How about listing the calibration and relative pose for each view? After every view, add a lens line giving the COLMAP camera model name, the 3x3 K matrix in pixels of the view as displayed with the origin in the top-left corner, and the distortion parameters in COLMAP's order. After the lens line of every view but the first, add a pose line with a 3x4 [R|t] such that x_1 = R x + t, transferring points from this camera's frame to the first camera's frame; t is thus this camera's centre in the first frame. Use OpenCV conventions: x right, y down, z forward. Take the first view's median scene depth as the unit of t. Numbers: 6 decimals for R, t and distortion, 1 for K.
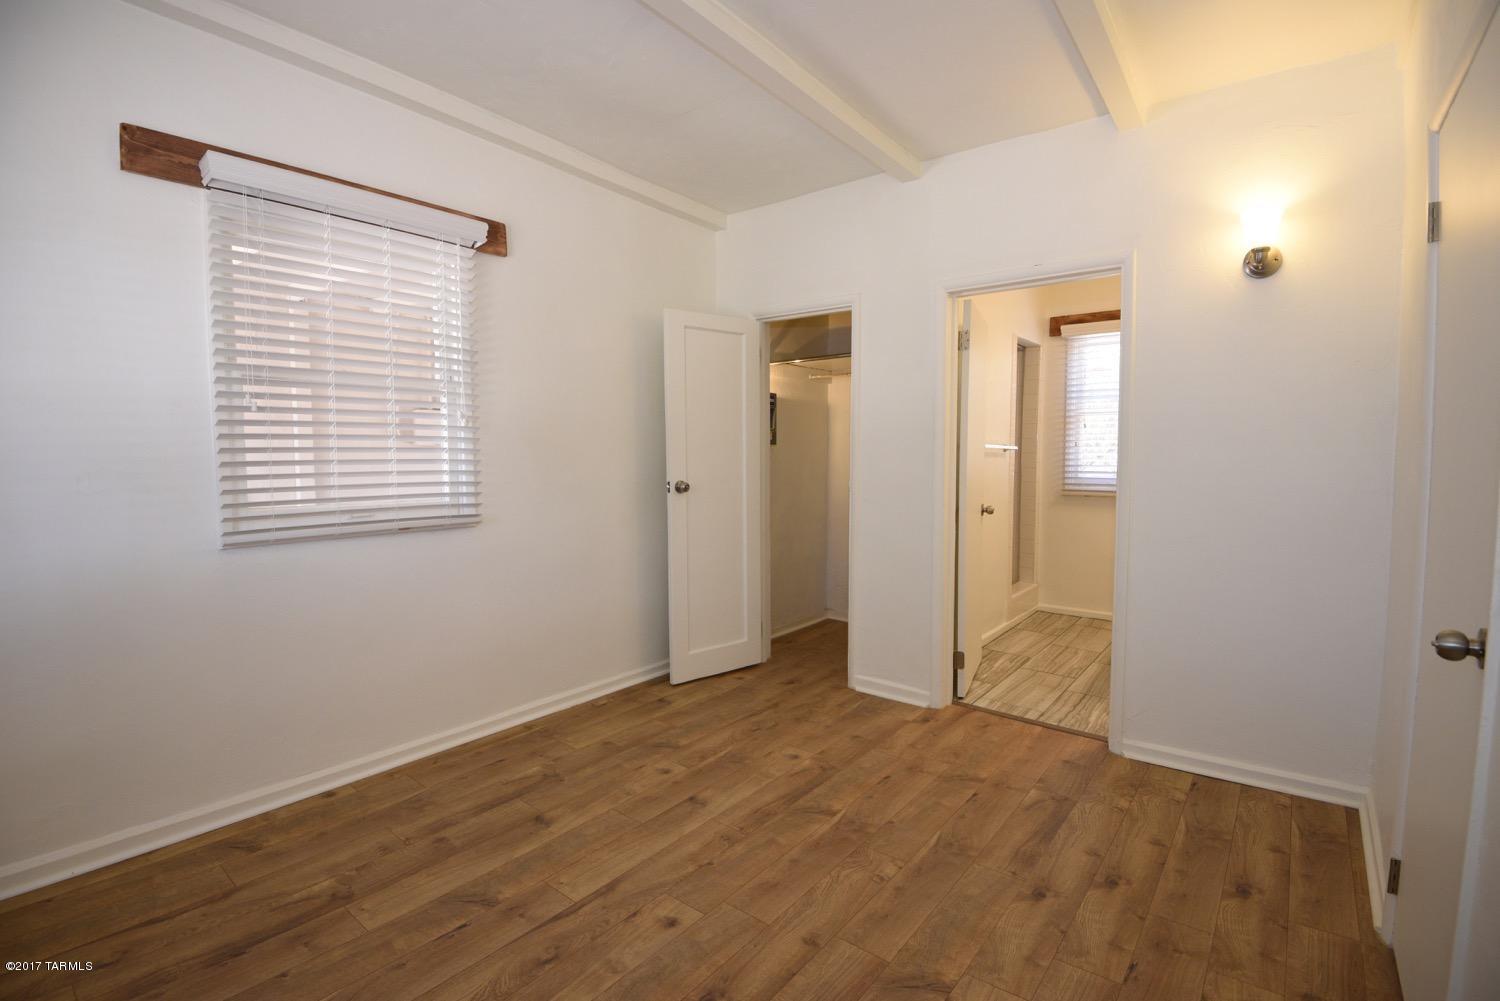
lens RADIAL K [[689.4, 0, 750.0], [0, 689.4, 500.5], [0, 0, 1]] dist [-0.003358, -0.027721]
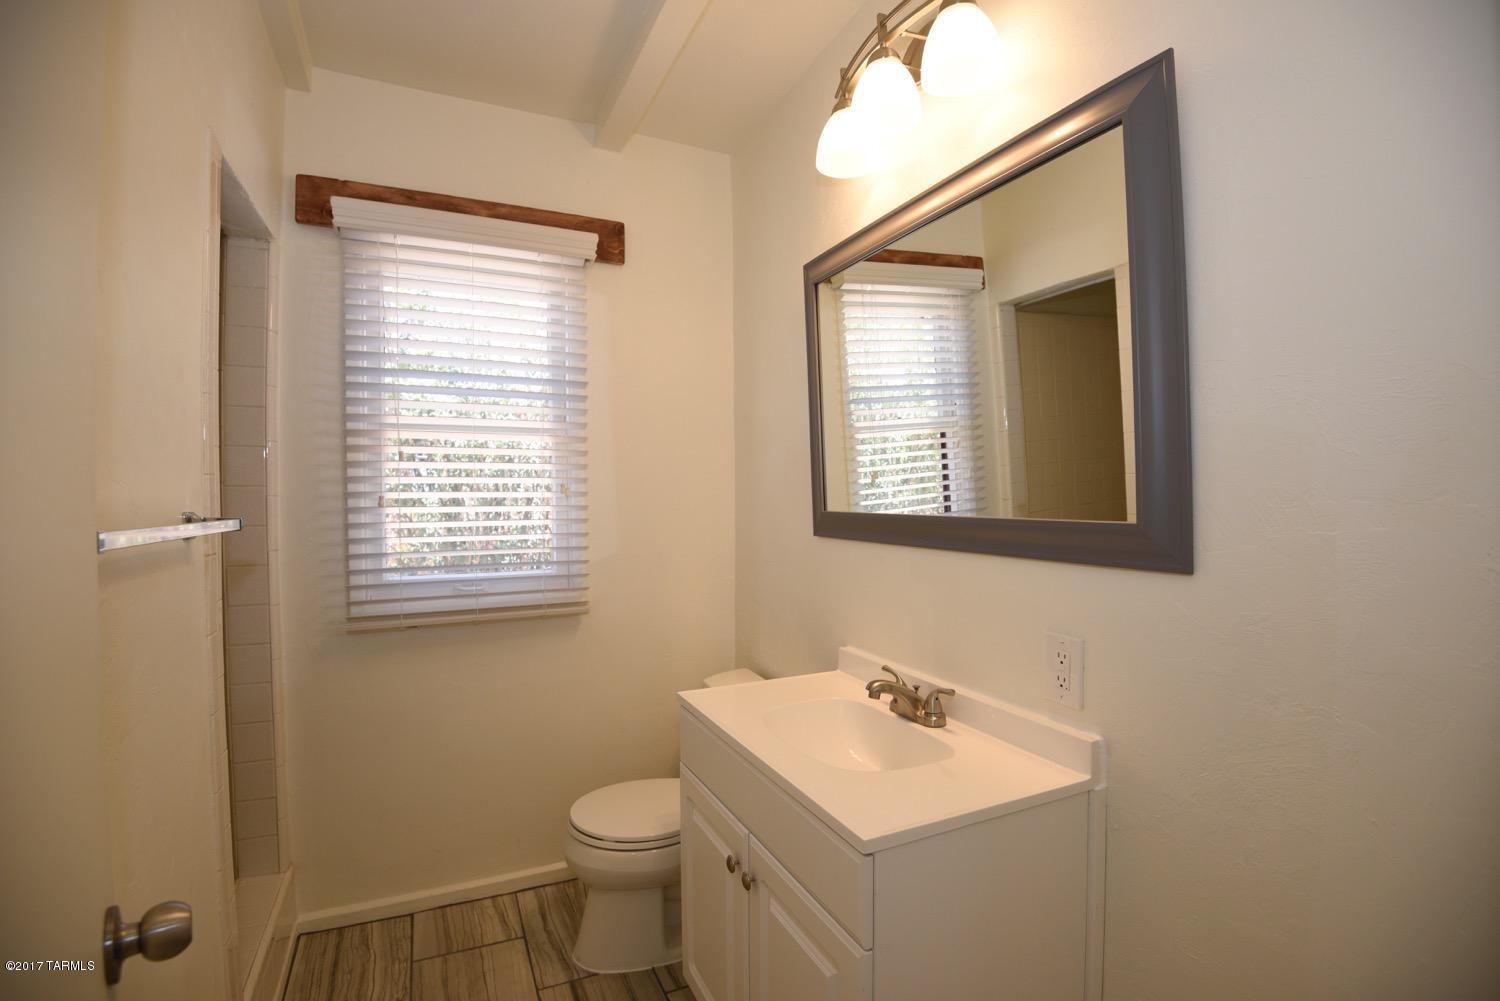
lens RADIAL K [[689.4, 0, 750.0], [0, 689.4, 500.5], [0, 0, 1]] dist [-0.003358, -0.027721]
pose [[0.450069, -0.002889, 0.892989, 0.211682], [0.073193, 0.996749, -0.033665, -0.053077], [-0.889989, 0.080513, 0.448817, 0.621060]]
